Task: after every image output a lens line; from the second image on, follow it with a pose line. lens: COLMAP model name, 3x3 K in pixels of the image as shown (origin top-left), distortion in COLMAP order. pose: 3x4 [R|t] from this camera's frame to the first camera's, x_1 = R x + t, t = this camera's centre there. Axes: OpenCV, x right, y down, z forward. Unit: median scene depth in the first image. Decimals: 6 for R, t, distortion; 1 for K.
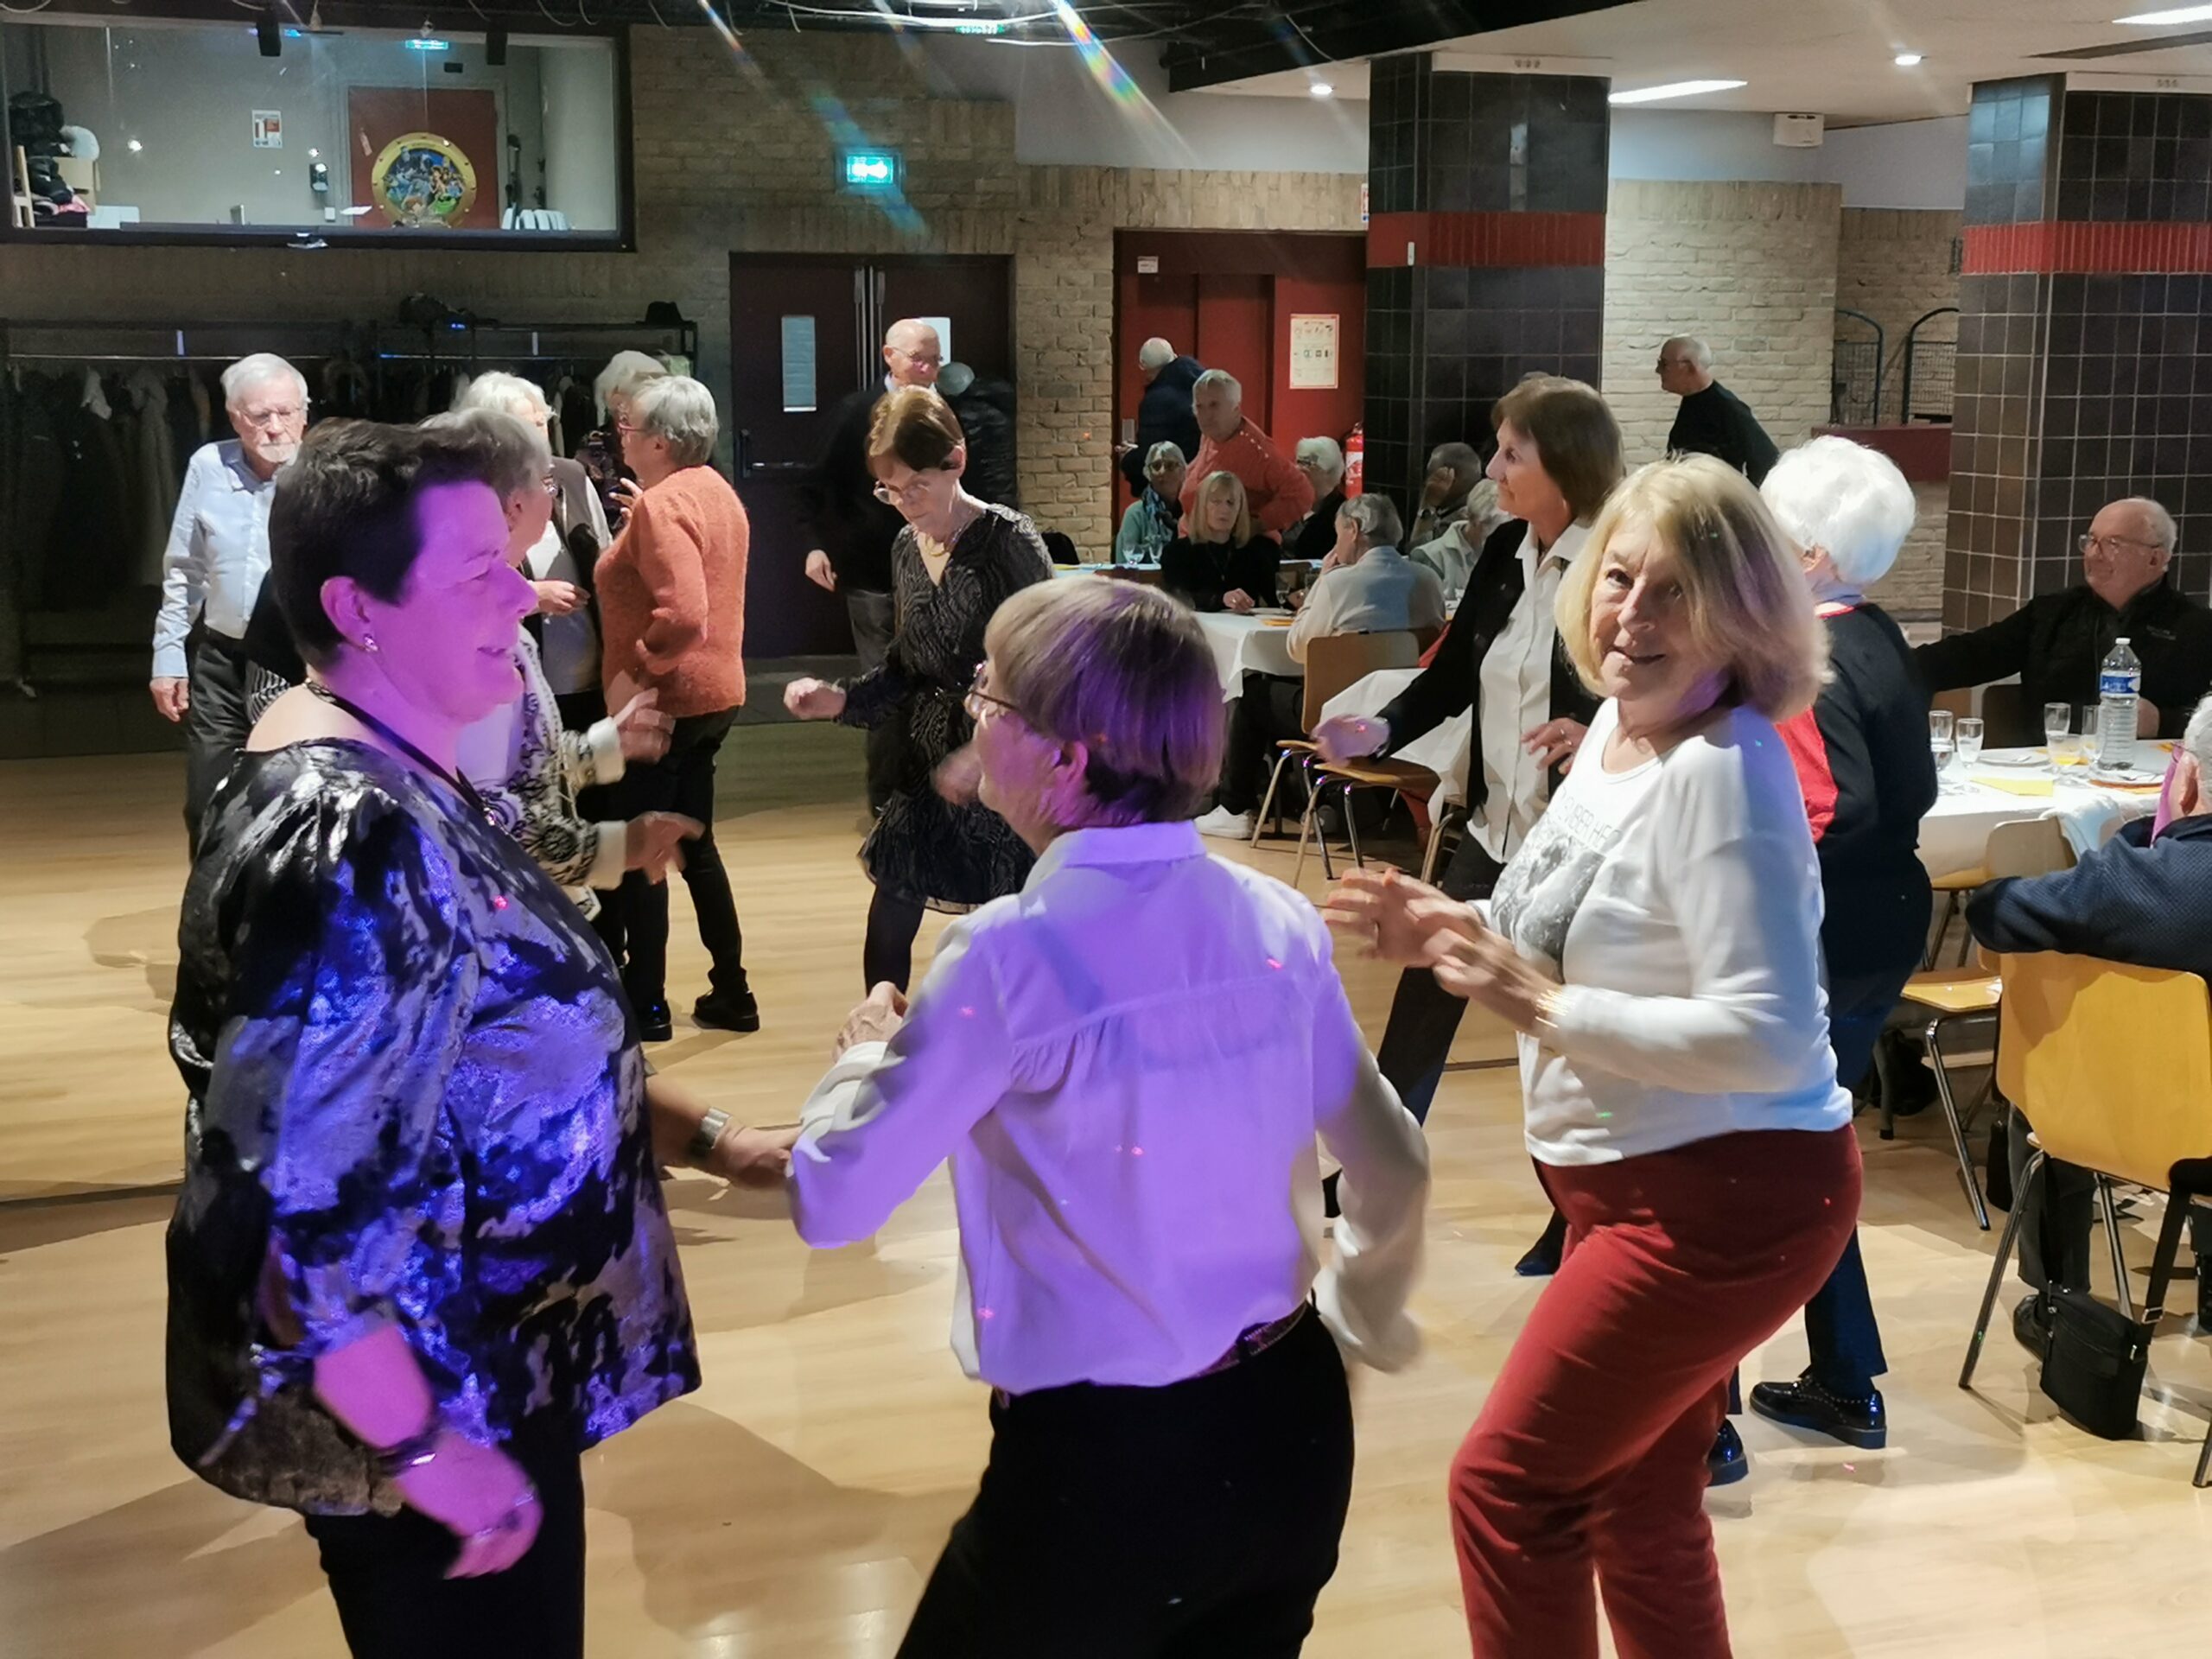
lens RADIAL K [[2856.1, 0, 1083.2], [0, 2856.1, 835.9], [0, 0, 1]] dist [-0.060648, 0.314529]
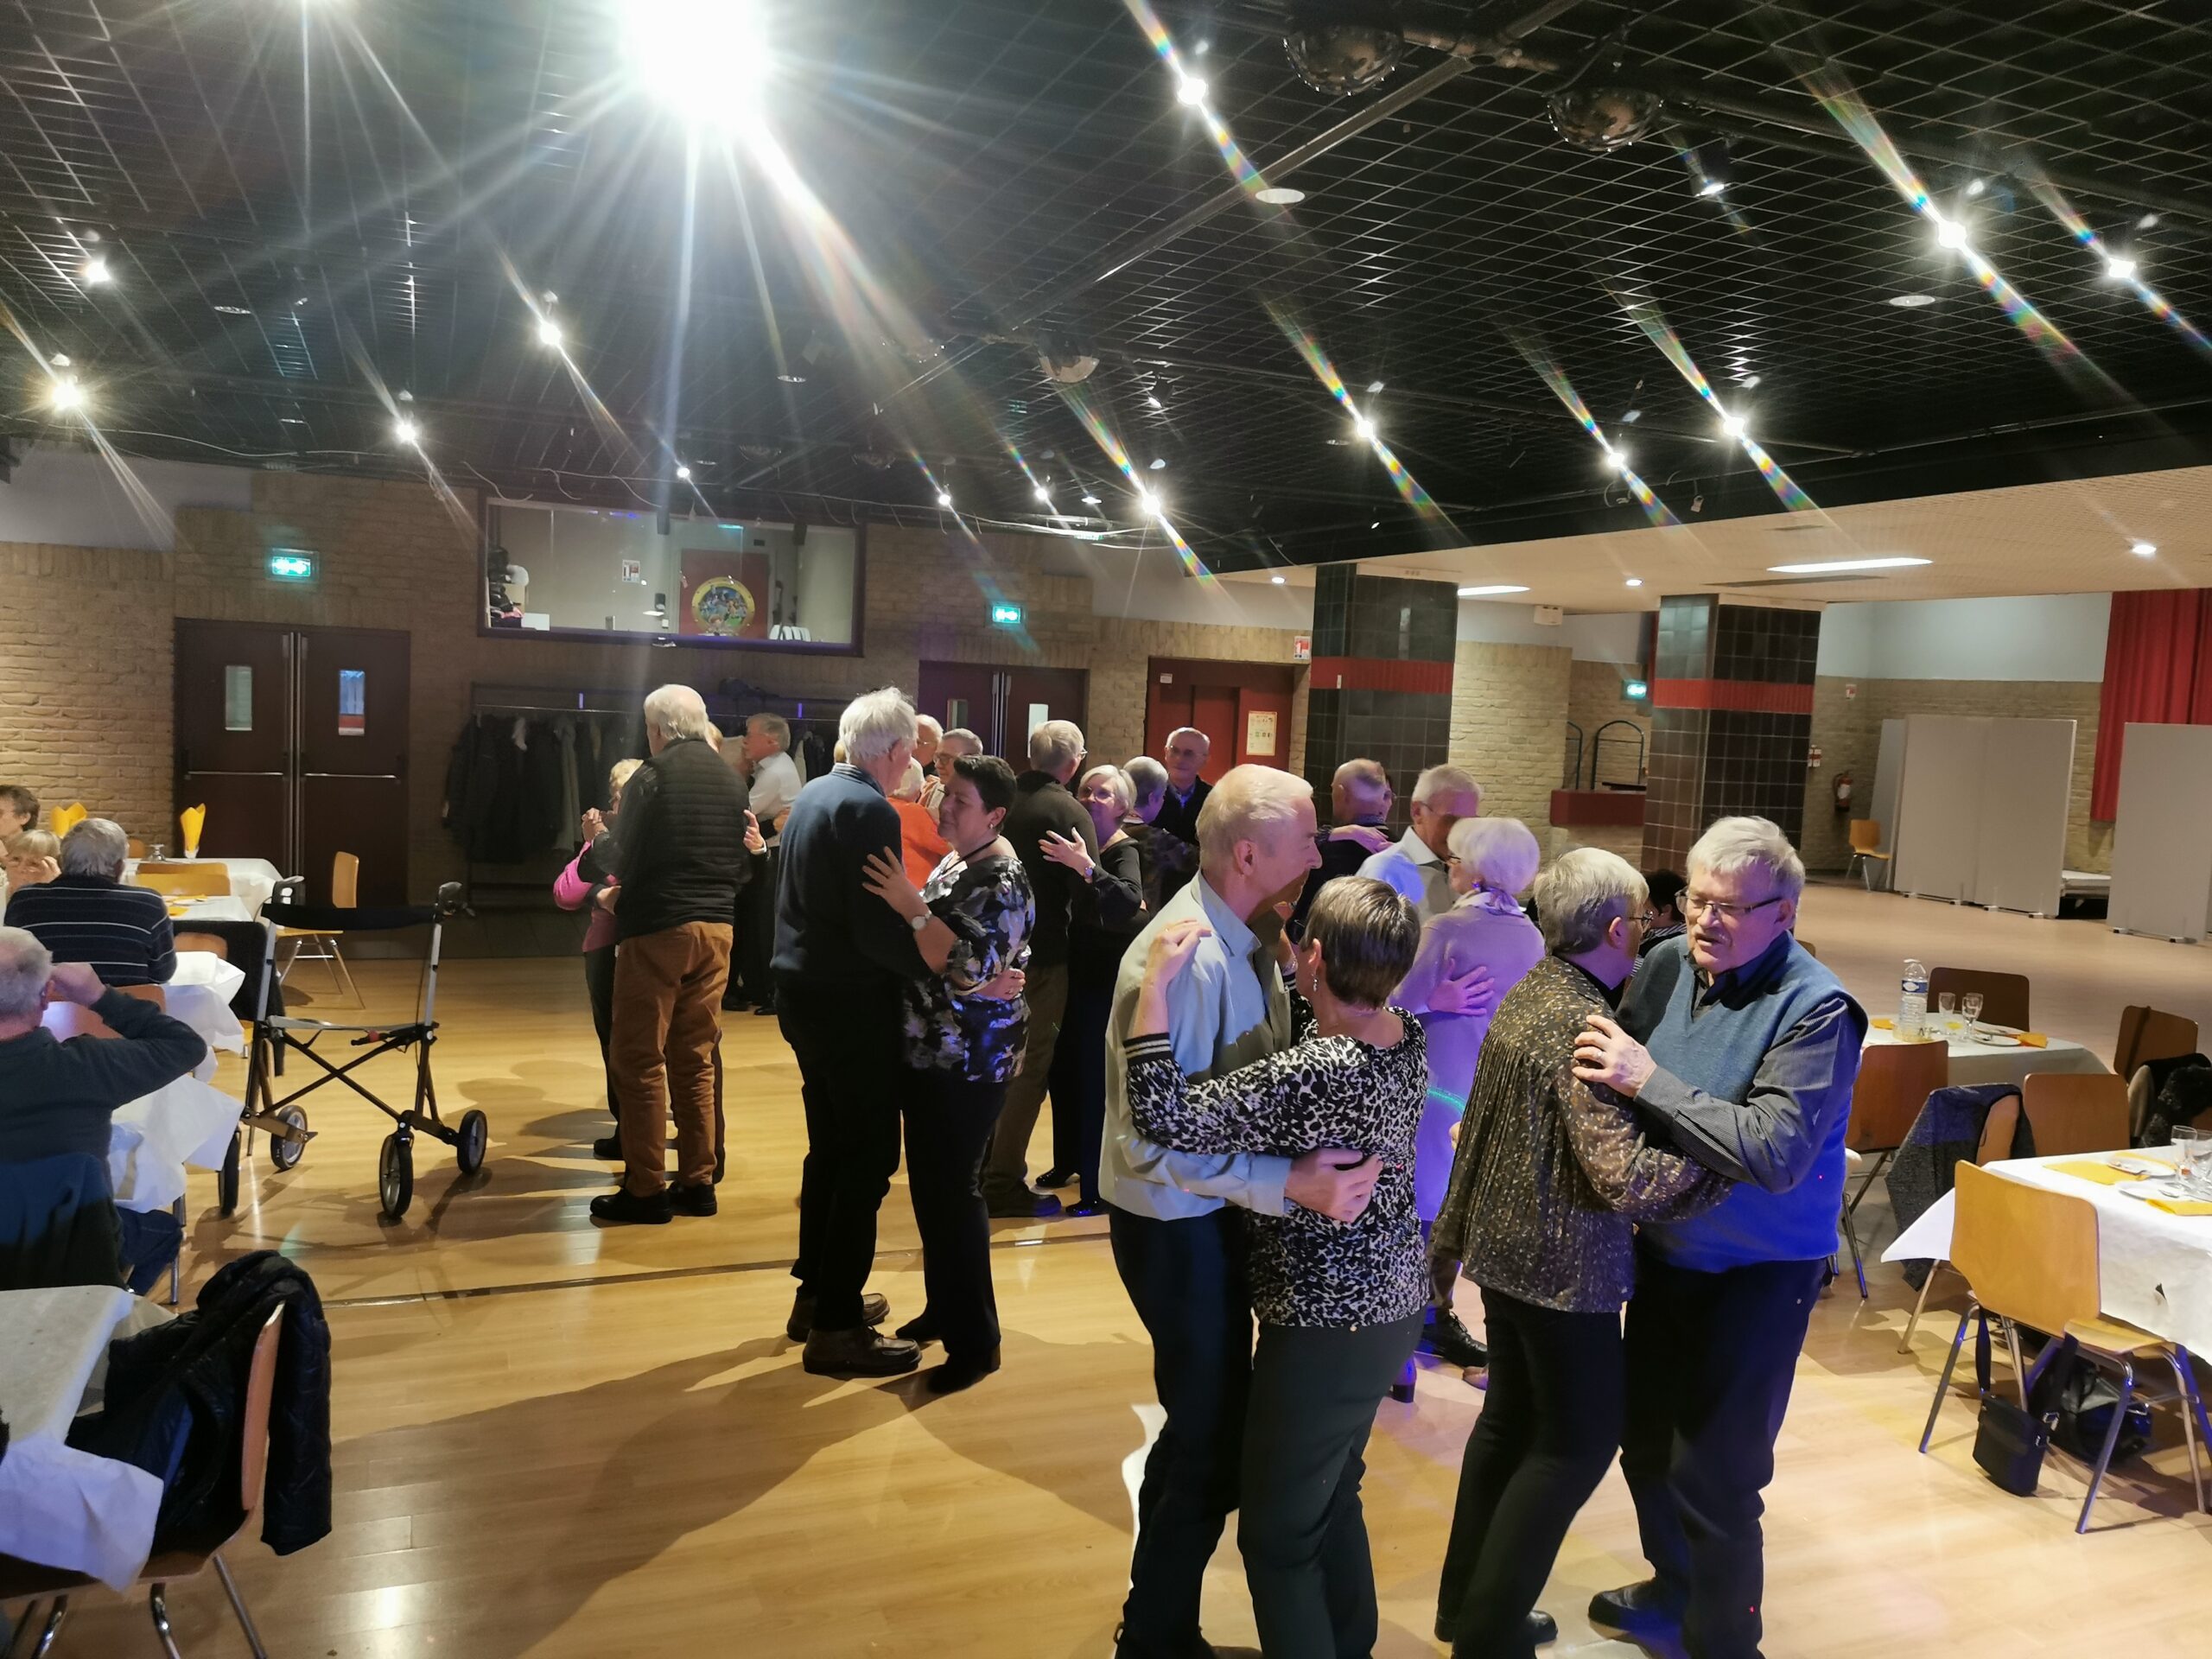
lens RADIAL K [[1706.4, 0, 1121.3], [0, 1706.4, 843.2], [0, 0, 1]] dist [0.012272, -0.024982]
pose [[0.997944, 0.040420, 0.049736, -0.052283], [-0.035776, 0.995211, -0.090964, -0.013910], [-0.053175, 0.088998, 0.994611, 0.020946]]
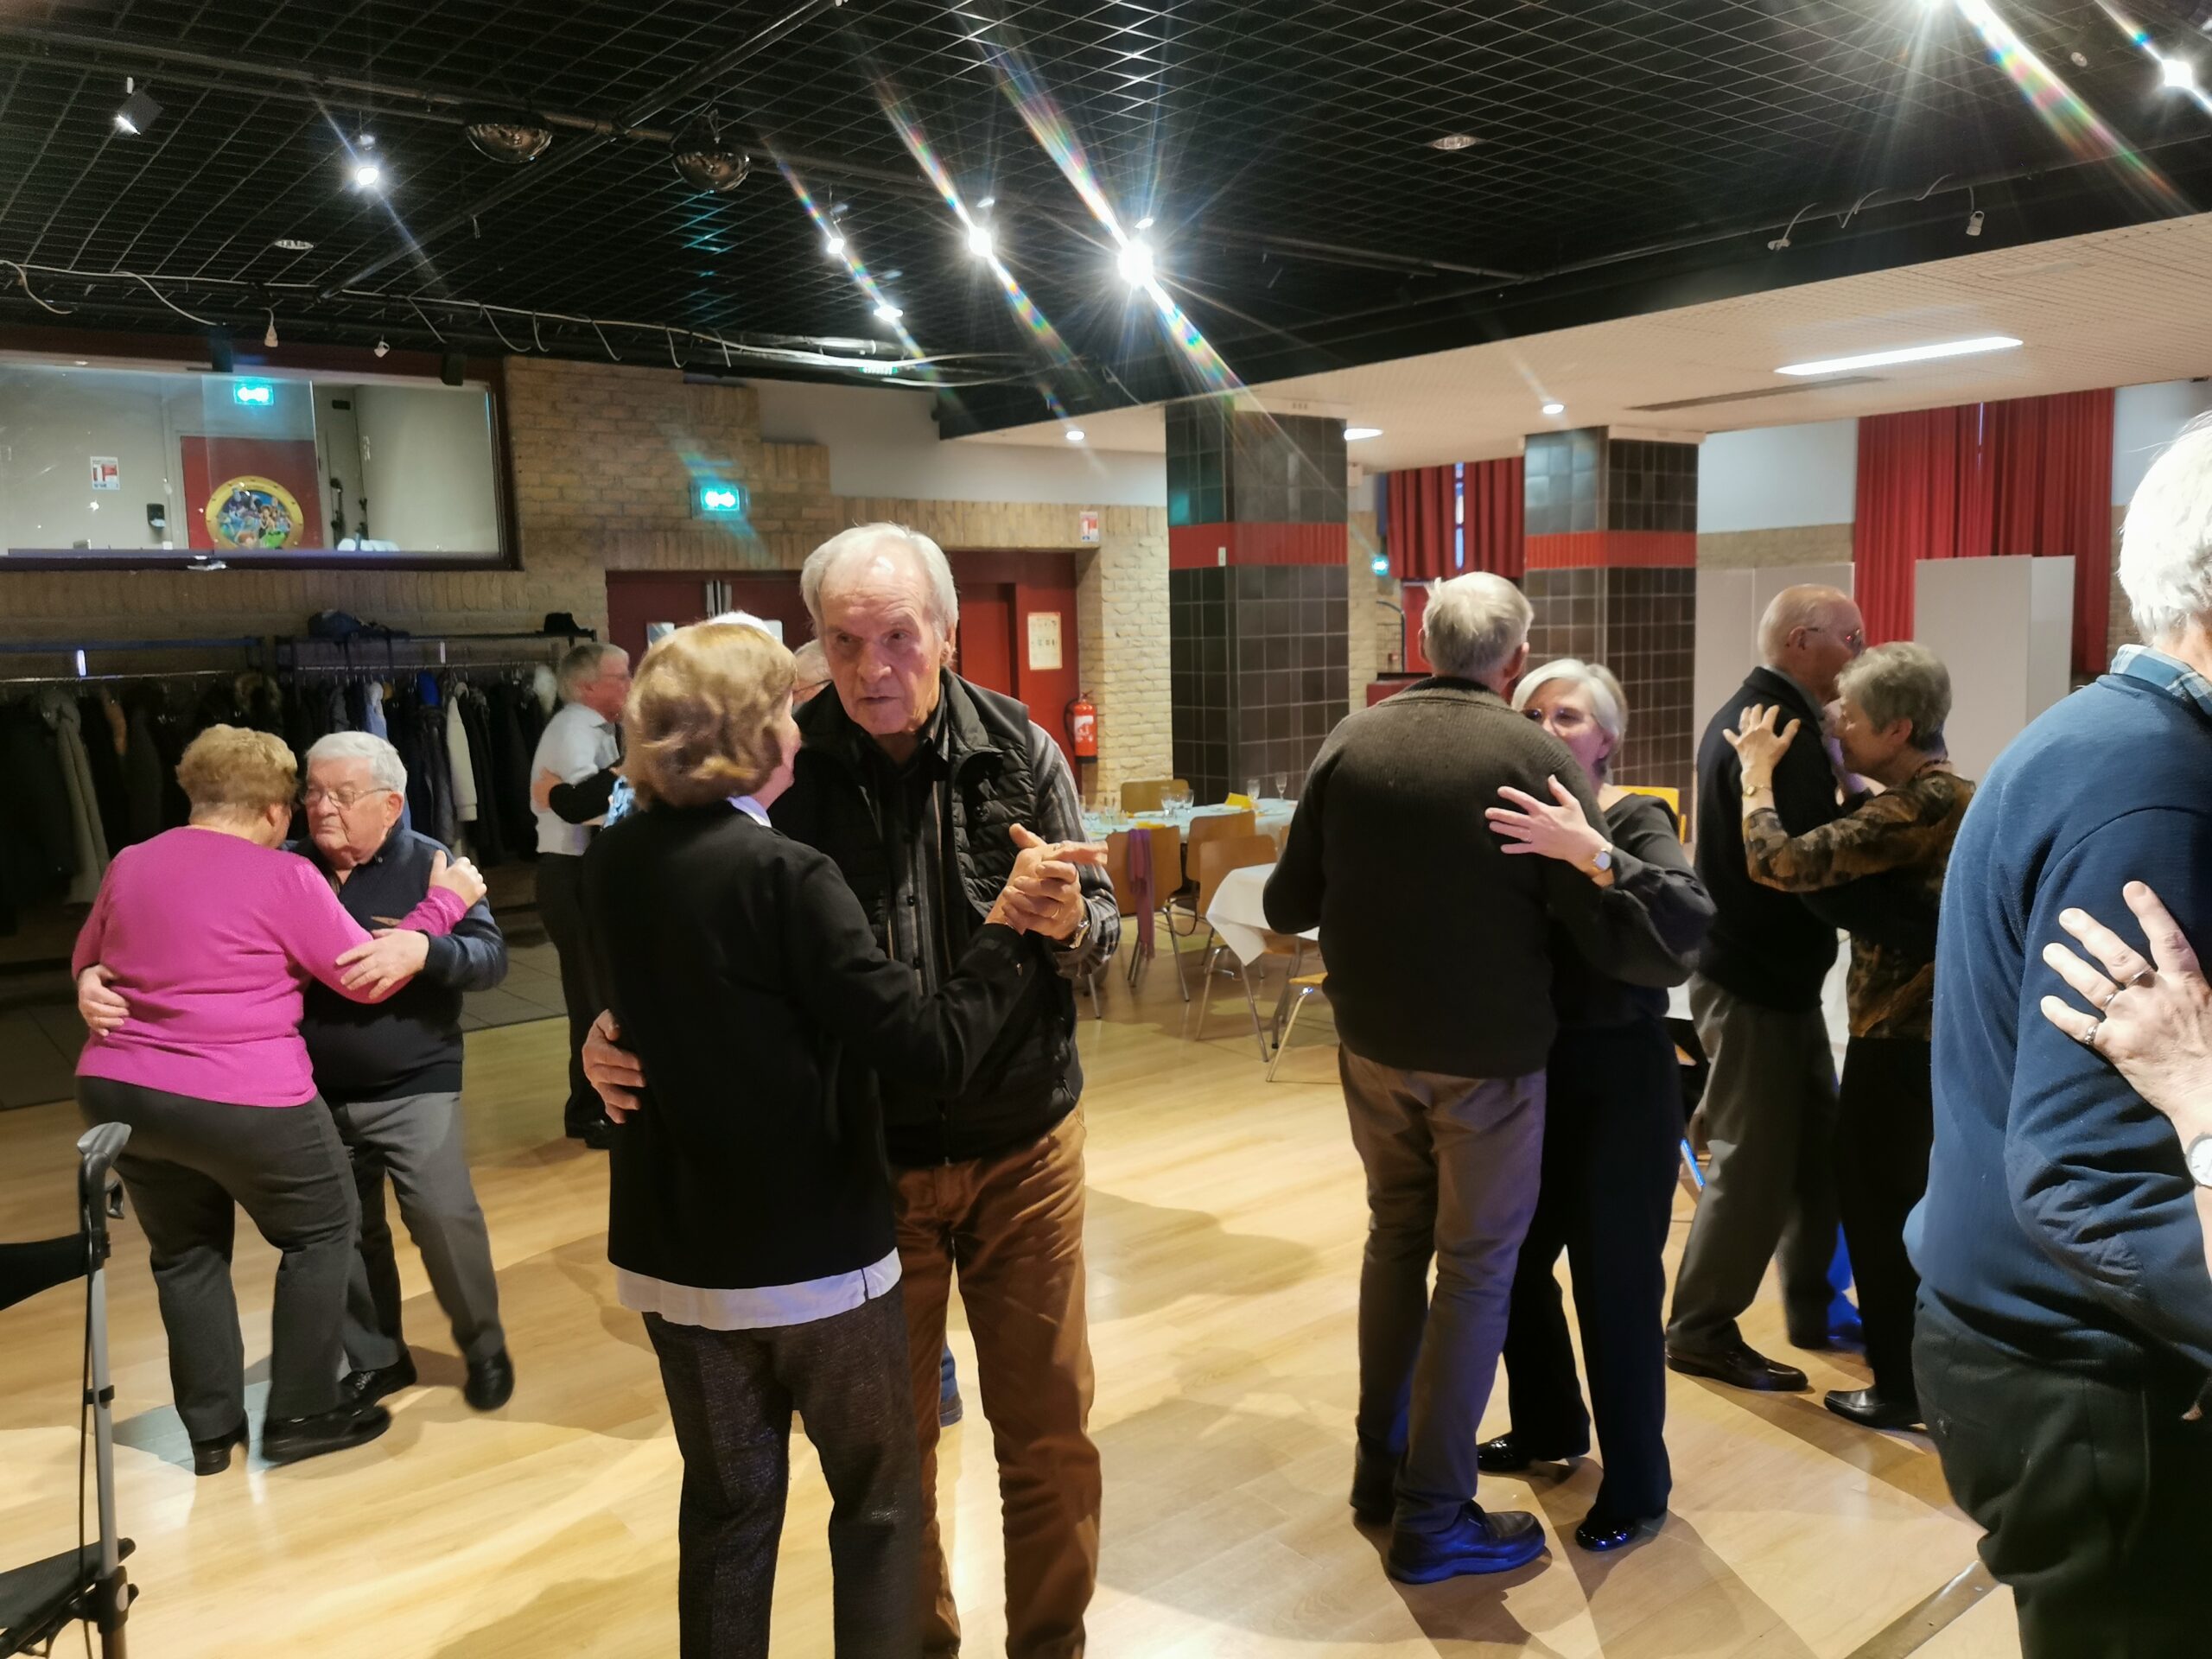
lens RADIAL K [[1766.6, 0, 1142.2], [0, 1766.6, 816.7], [0, 0, 1]] dist [0.015993, 0.005031]
pose [[0.939964, -0.065386, 0.334950, -0.165312], [0.090278, 0.994151, -0.059276, -0.043423], [-0.329116, 0.085956, 0.940369, 0.262666]]
